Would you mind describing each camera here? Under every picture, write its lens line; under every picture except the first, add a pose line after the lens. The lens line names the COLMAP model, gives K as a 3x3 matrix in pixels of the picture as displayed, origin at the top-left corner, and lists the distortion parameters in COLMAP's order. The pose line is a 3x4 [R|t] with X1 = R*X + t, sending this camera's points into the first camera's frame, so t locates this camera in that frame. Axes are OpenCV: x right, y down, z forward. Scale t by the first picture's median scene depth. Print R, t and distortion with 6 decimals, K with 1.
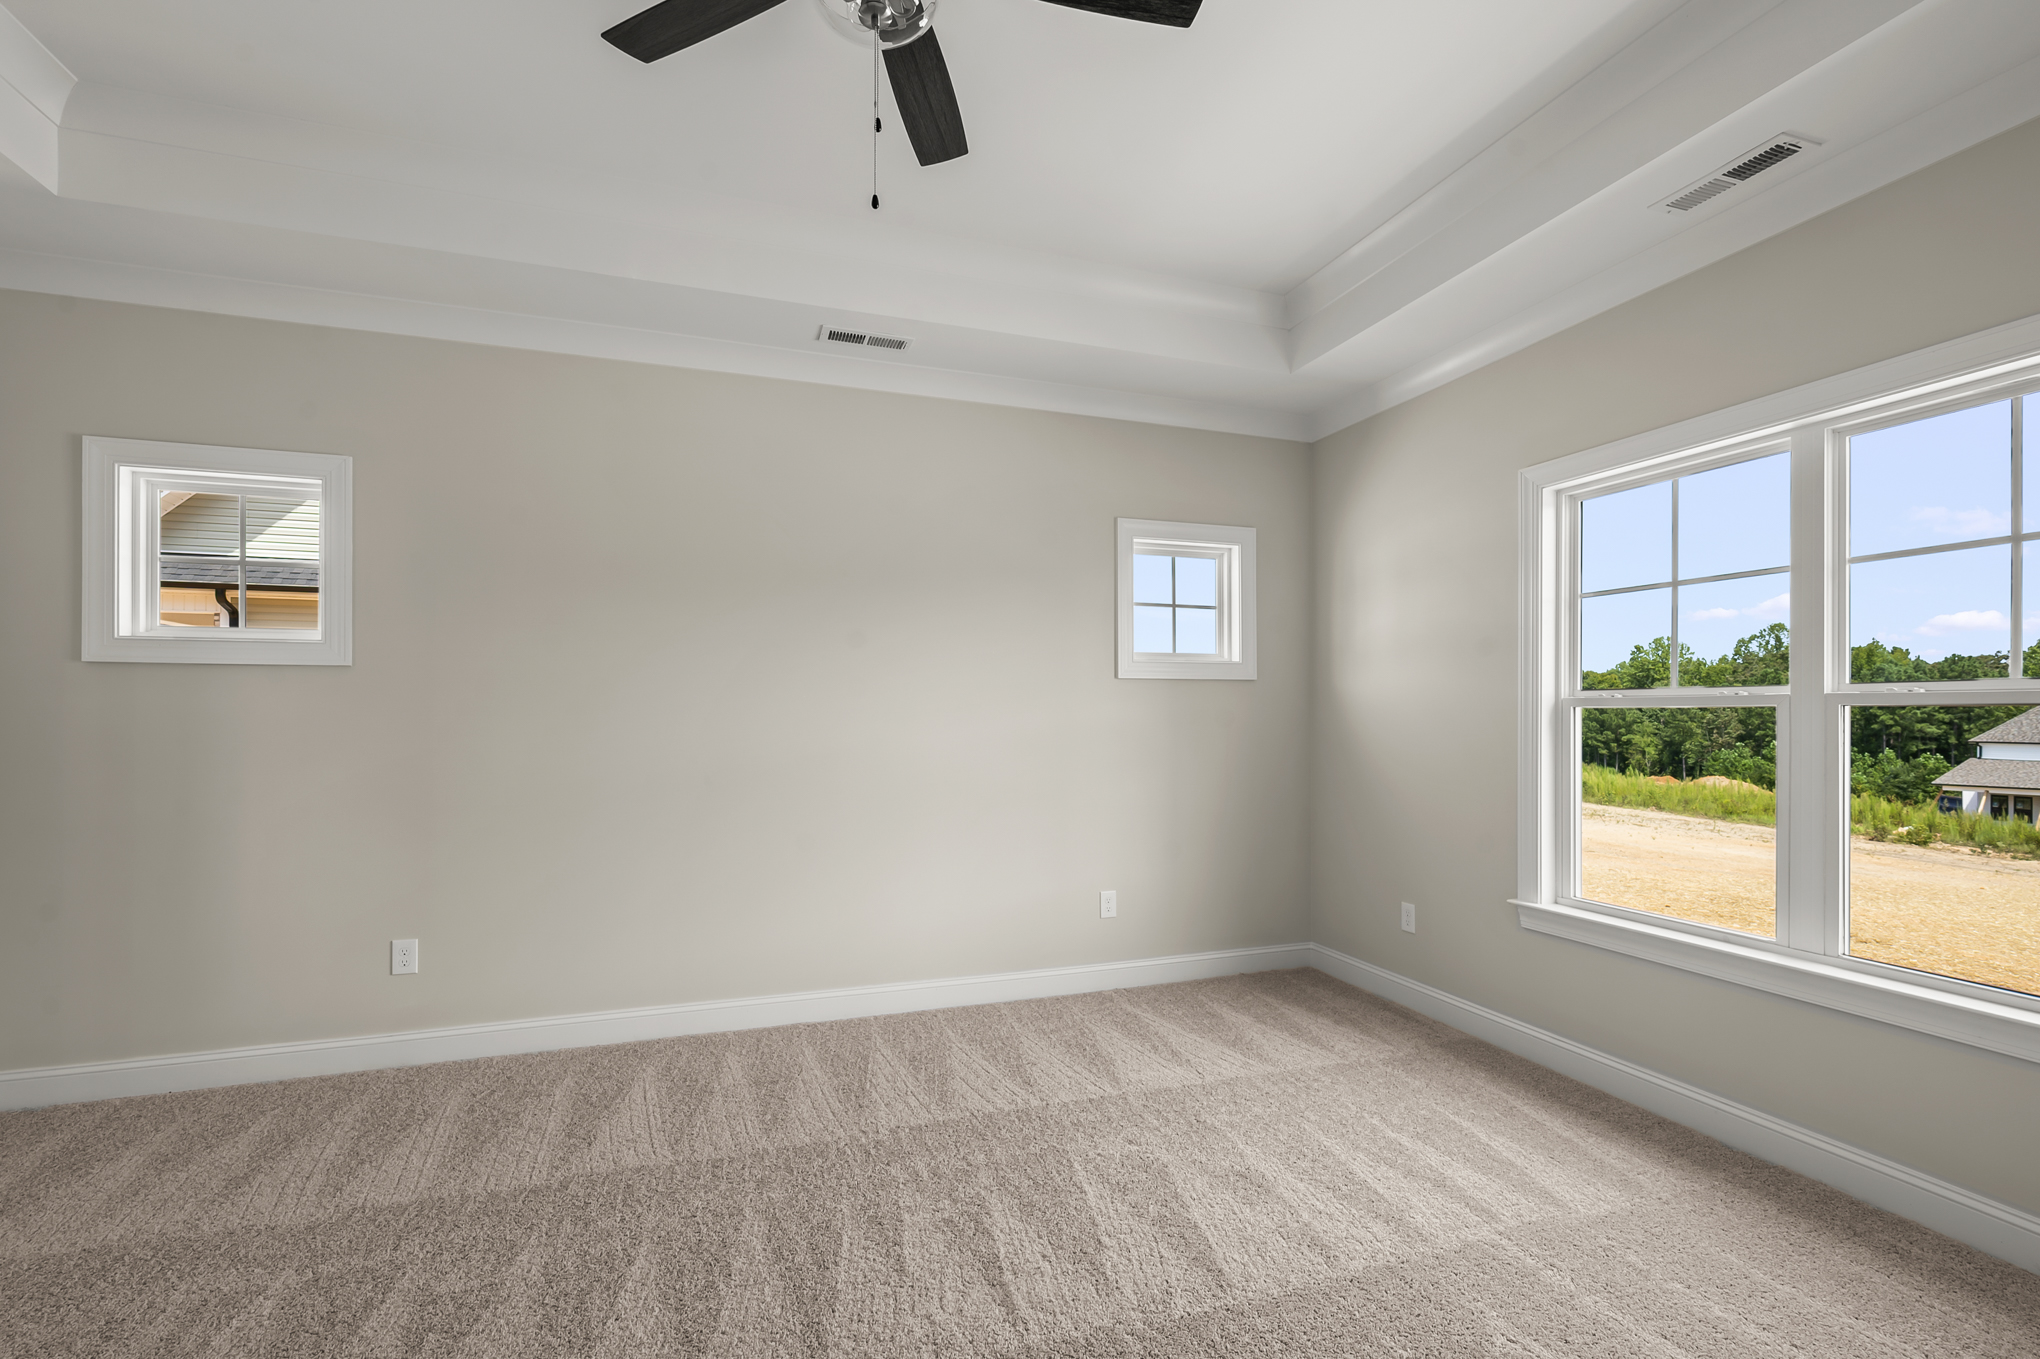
lens RADIAL K [[891.9, 0, 1016.7], [0, 891.9, 716.1], [0, 0, 1]] dist [-0.003229, -0.000399]
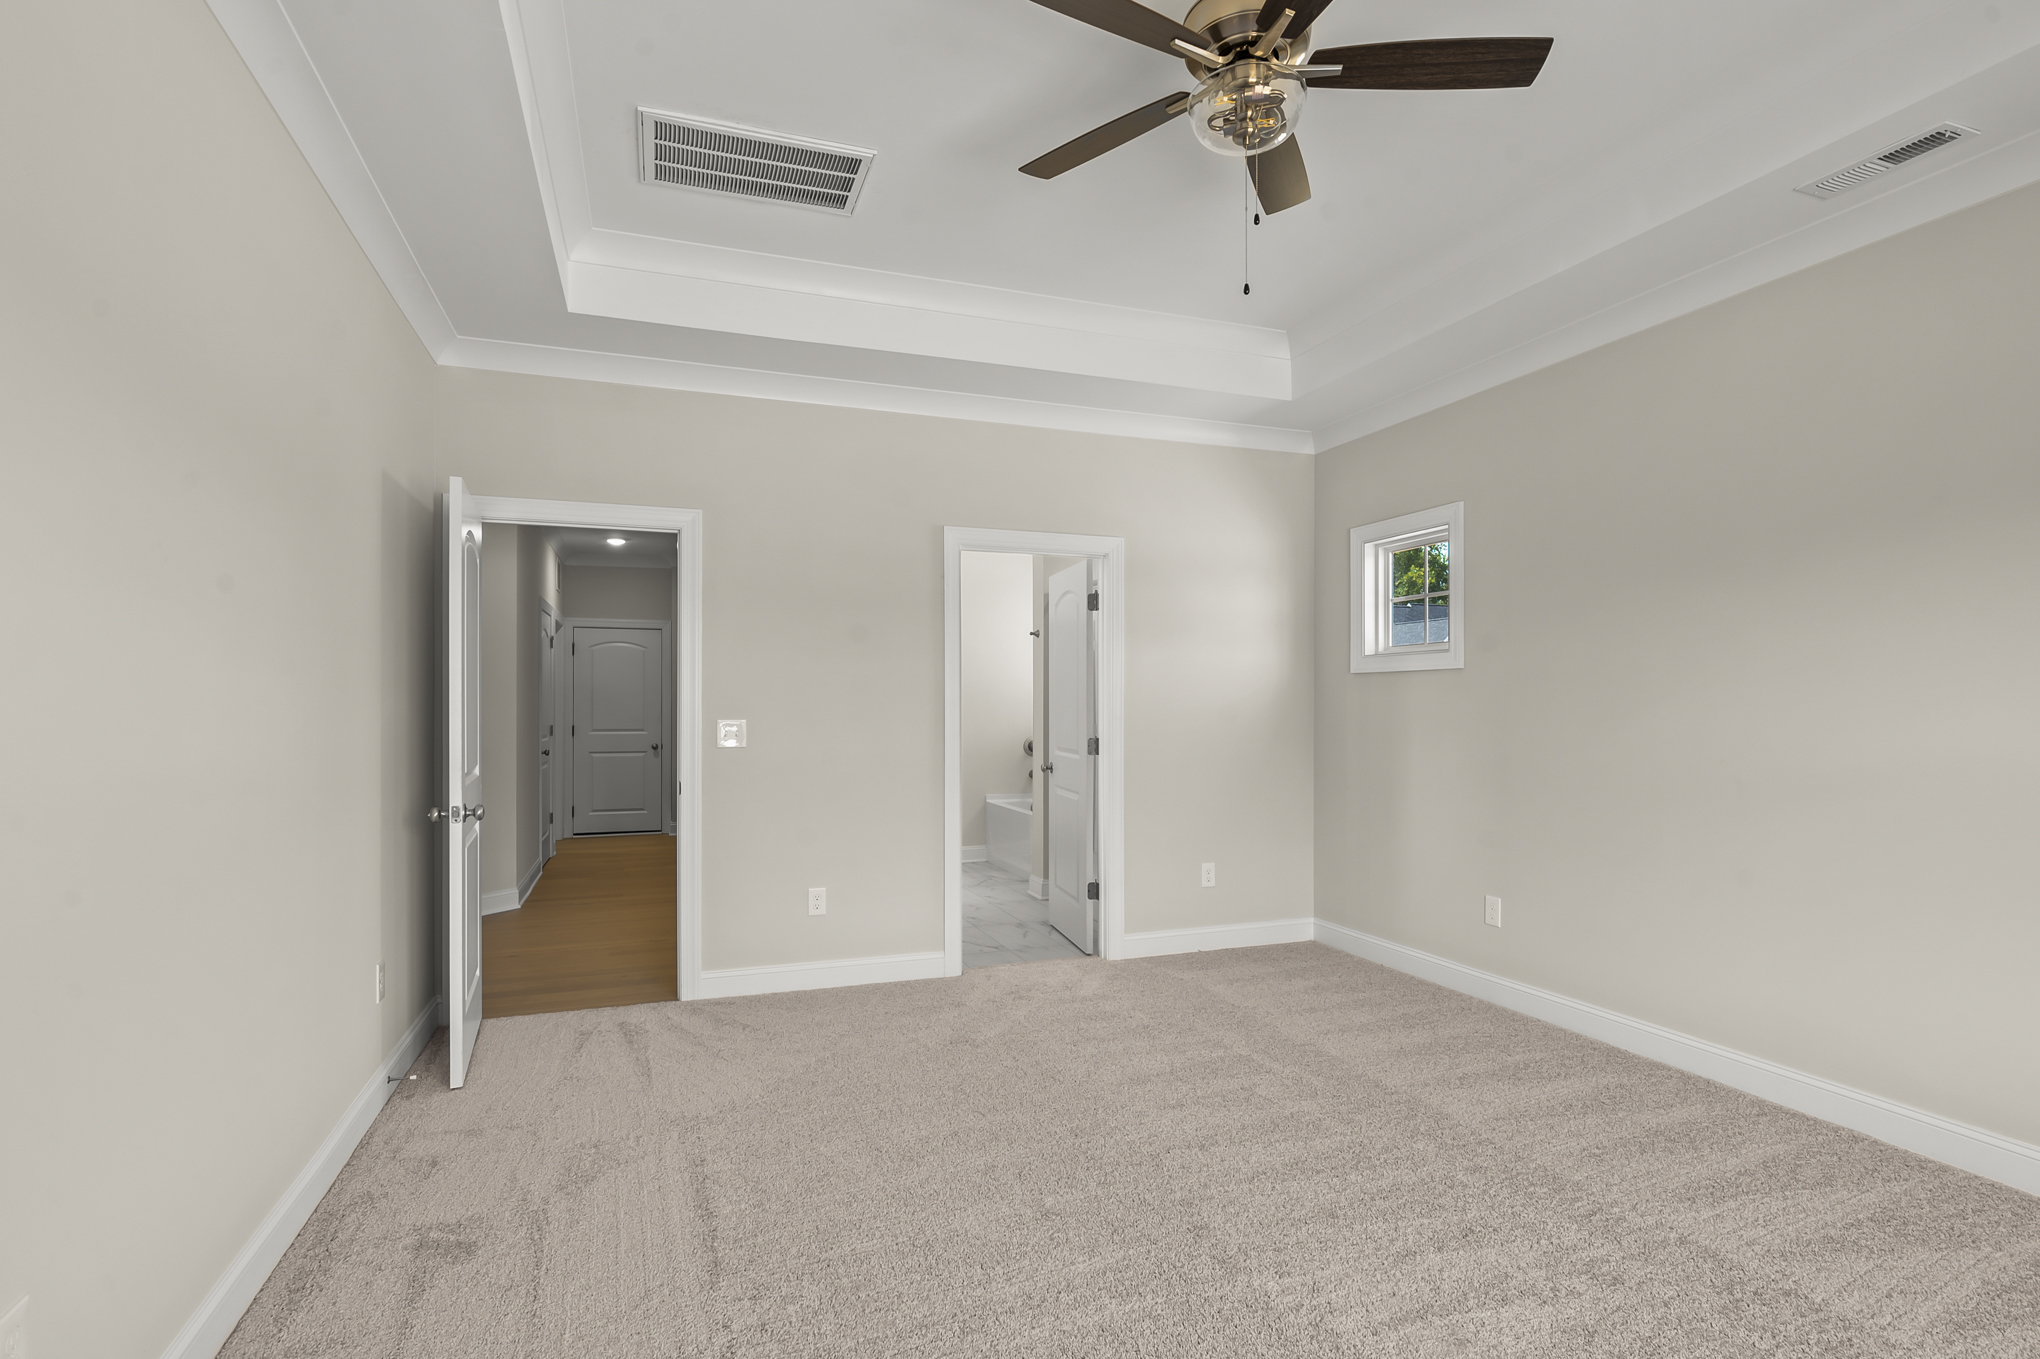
lens RADIAL K [[1010.9, 0, 1020.0], [0, 1010.9, 679.5], [0, 0, 1]] dist [-0.001112, -0.000393]
pose [[0.027853, -0.018561, -0.999440, 0.720161], [0.003782, 0.999822, -0.018463, -0.018606], [0.999605, -0.003266, 0.027919, 0.360701]]
